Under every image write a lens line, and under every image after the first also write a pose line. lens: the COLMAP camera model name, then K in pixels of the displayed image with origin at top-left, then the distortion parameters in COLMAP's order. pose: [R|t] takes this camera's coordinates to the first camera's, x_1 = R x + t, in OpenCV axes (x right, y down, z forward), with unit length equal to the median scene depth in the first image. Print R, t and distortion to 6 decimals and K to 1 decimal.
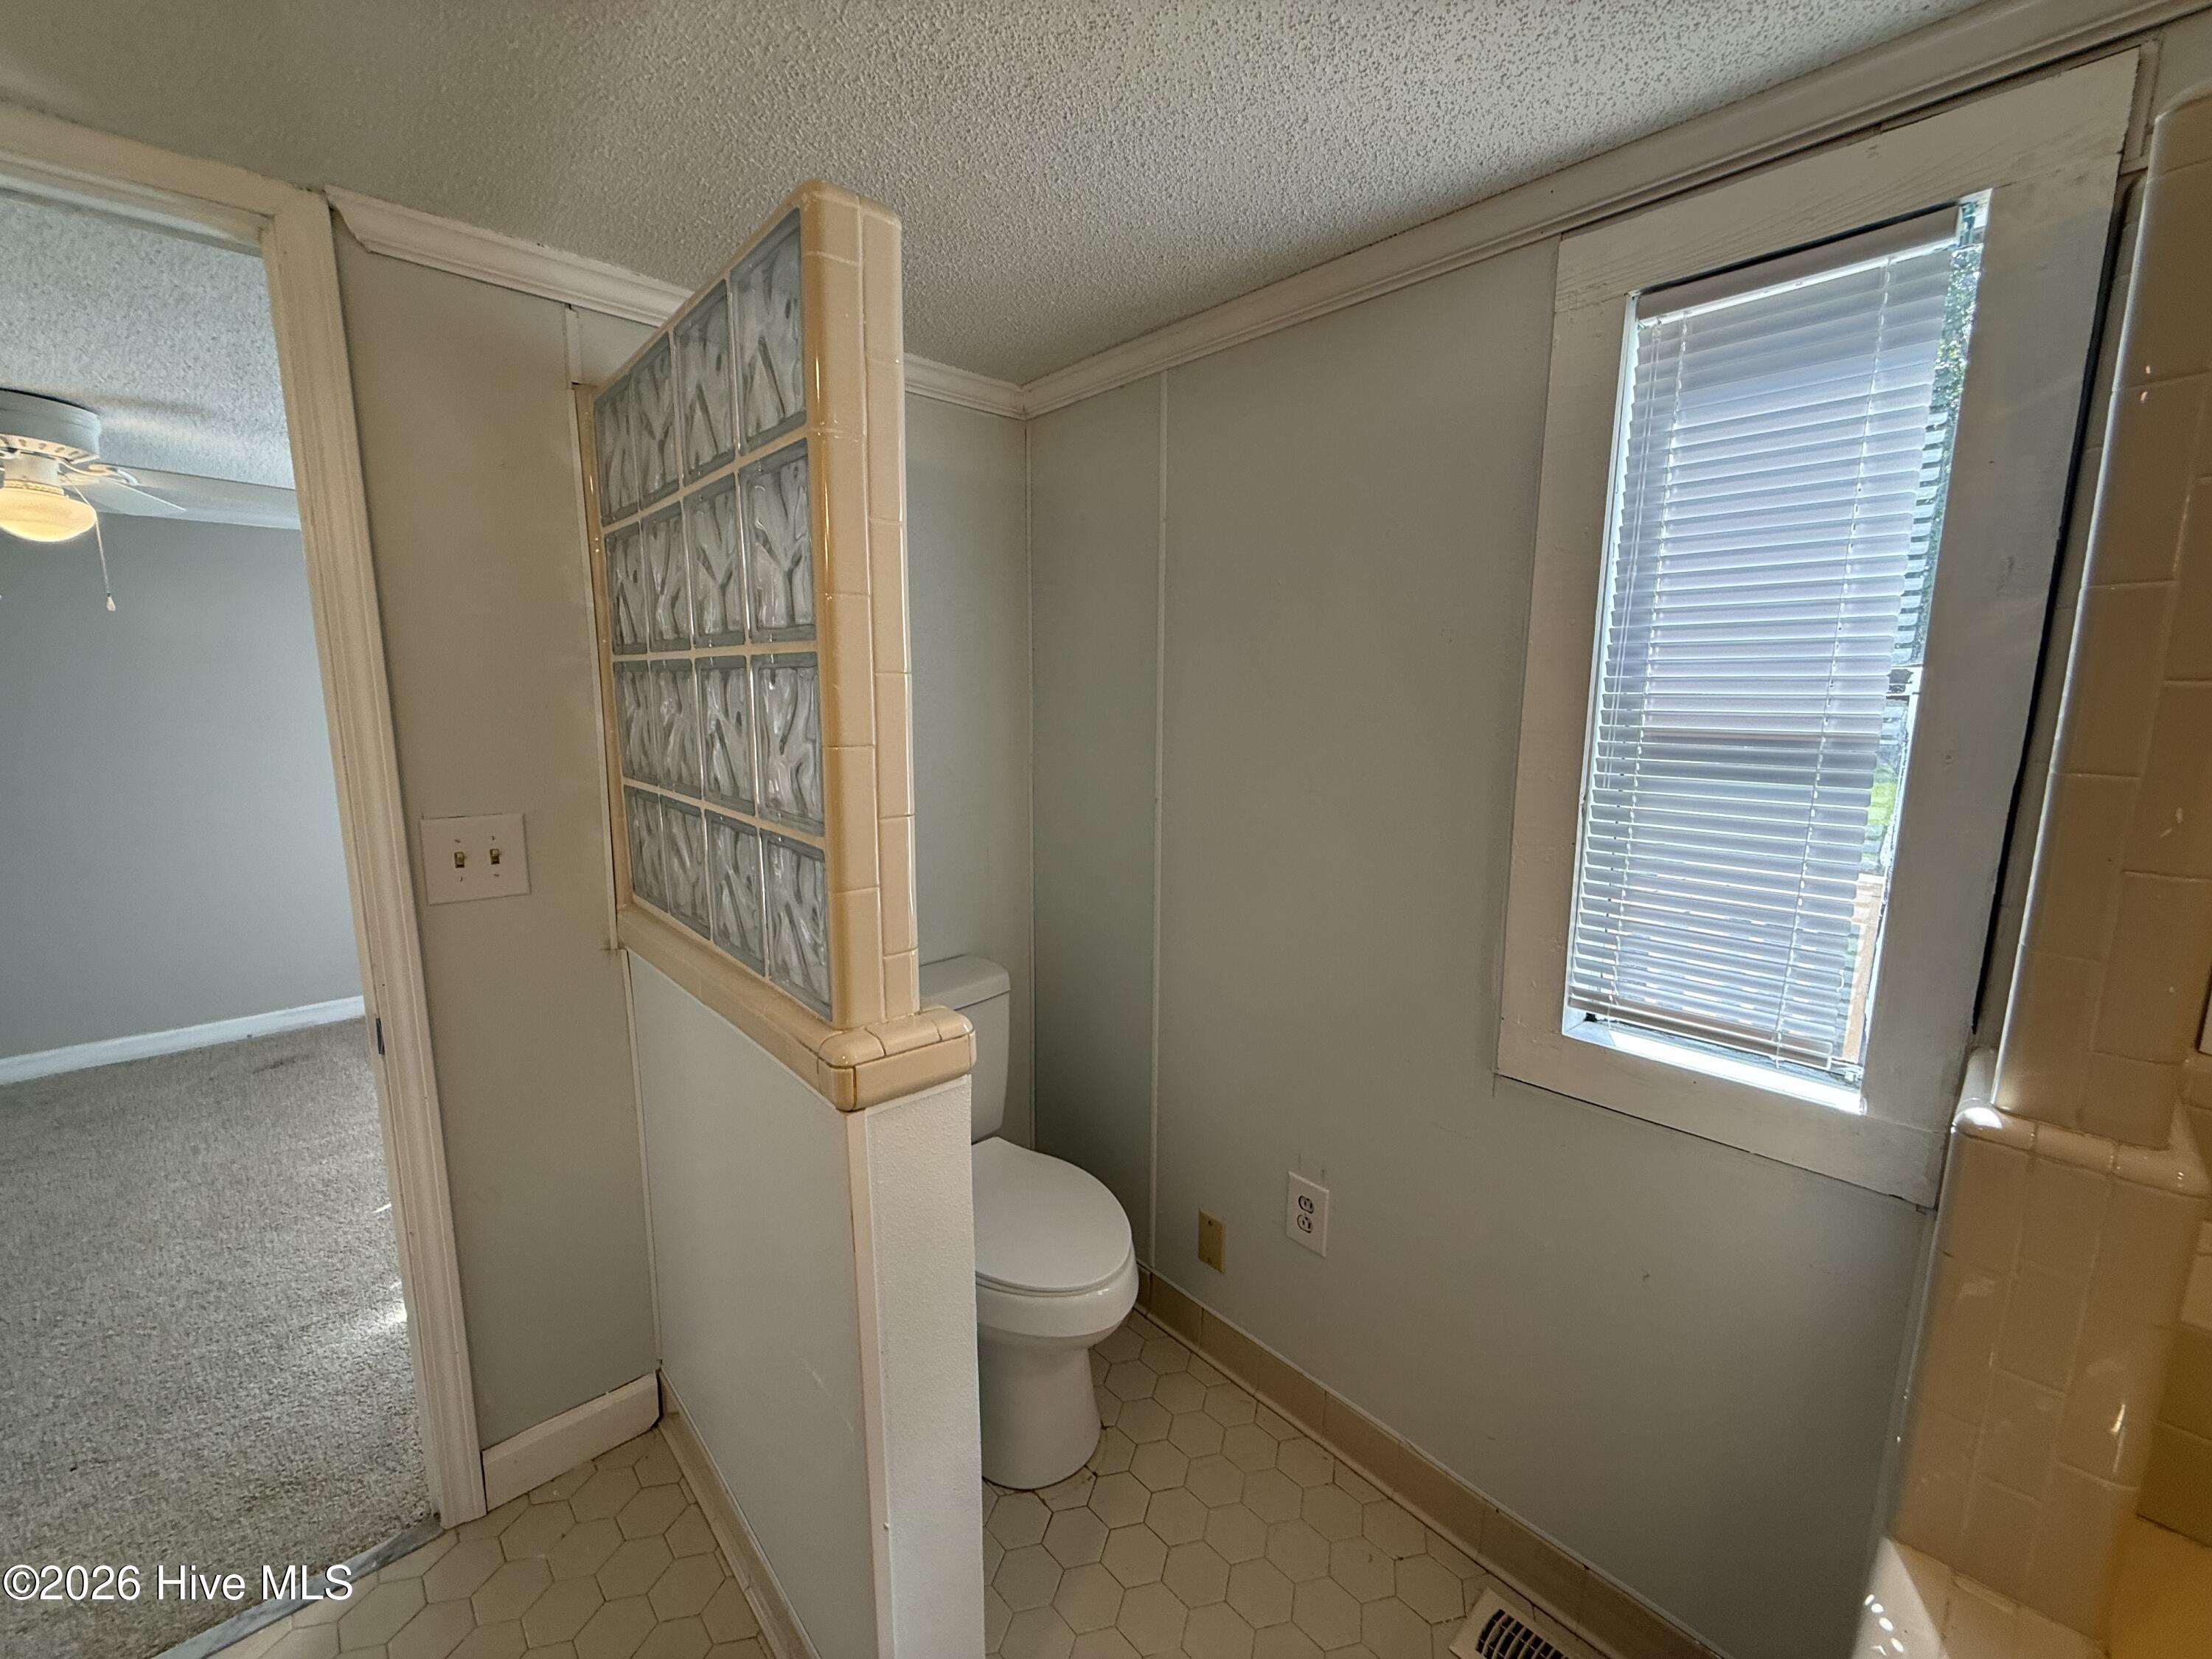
lens RADIAL K [[883.6, 0, 1101.4], [0, 883.6, 834.4], [0, 0, 1]] dist [-0.001882, 0.000571]
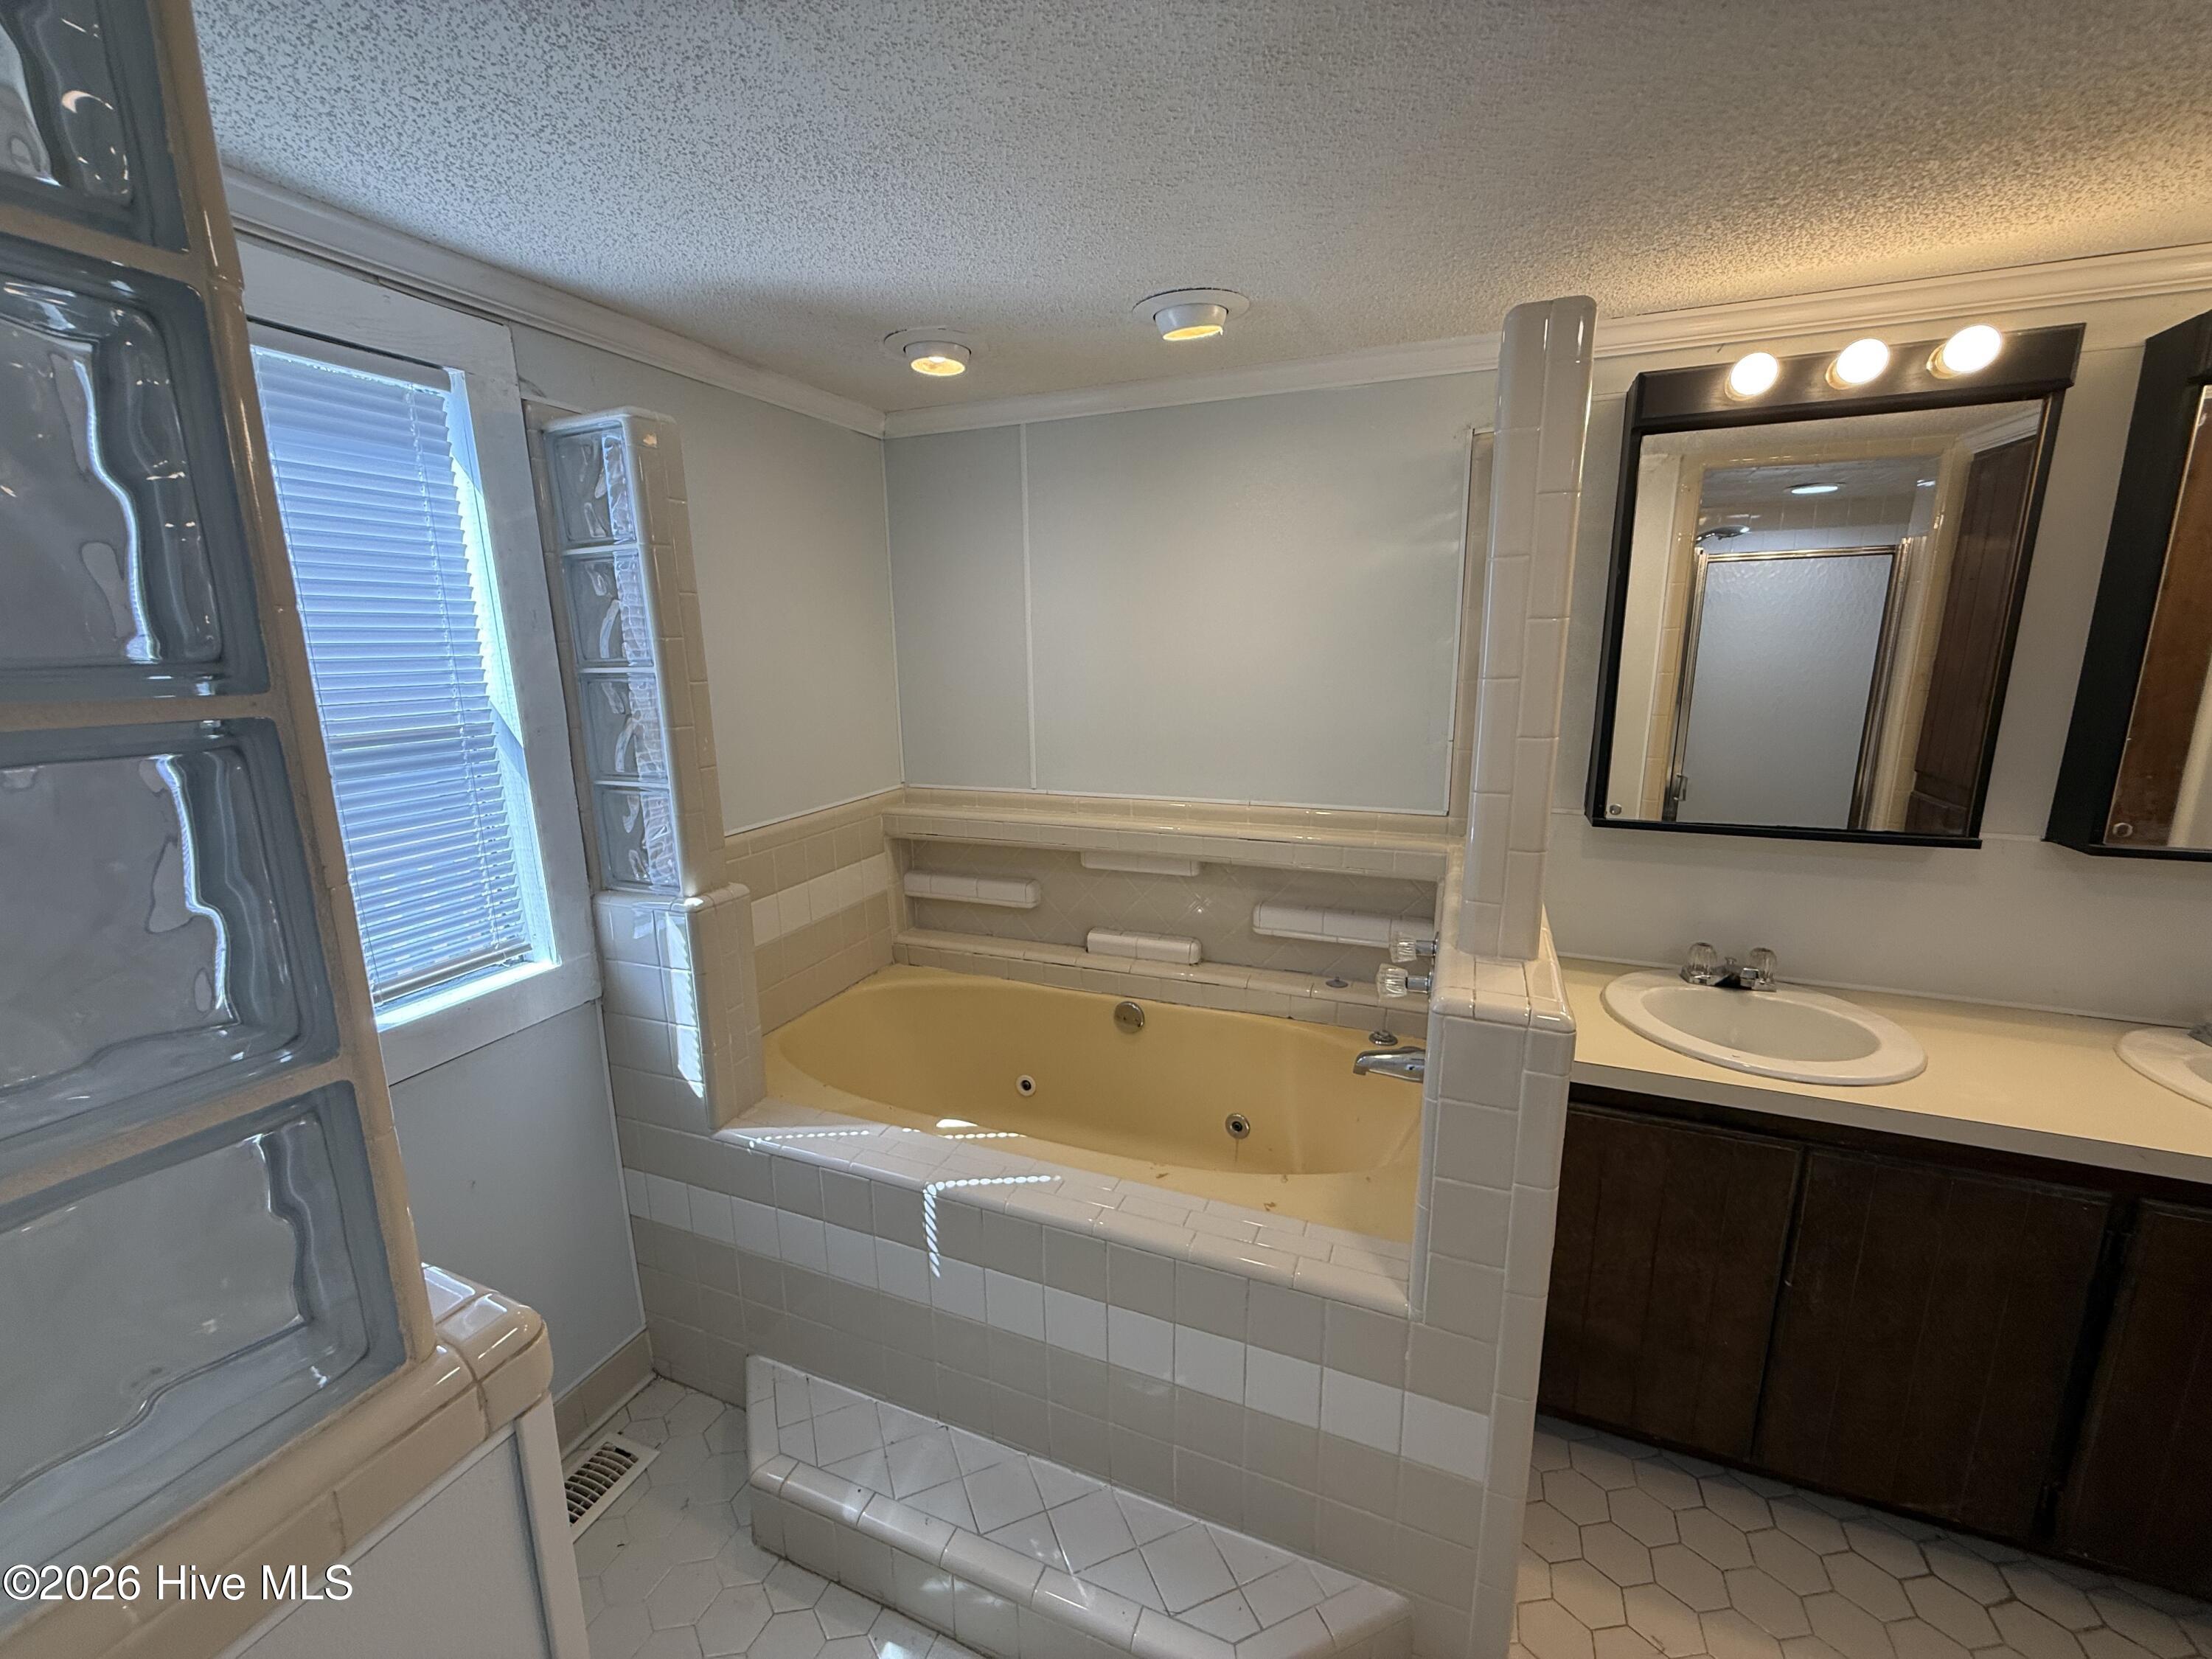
lens RADIAL K [[883.6, 0, 1099.5], [0, 883.6, 830.0], [0, 0, 1]] dist [-0.001882, 0.000571]
pose [[-0.417277, -0.177614, 0.891254, -0.848081], [0.166901, 0.949057, 0.267274, -0.160457], [-0.893322, 0.260279, -0.366376, 0.657890]]
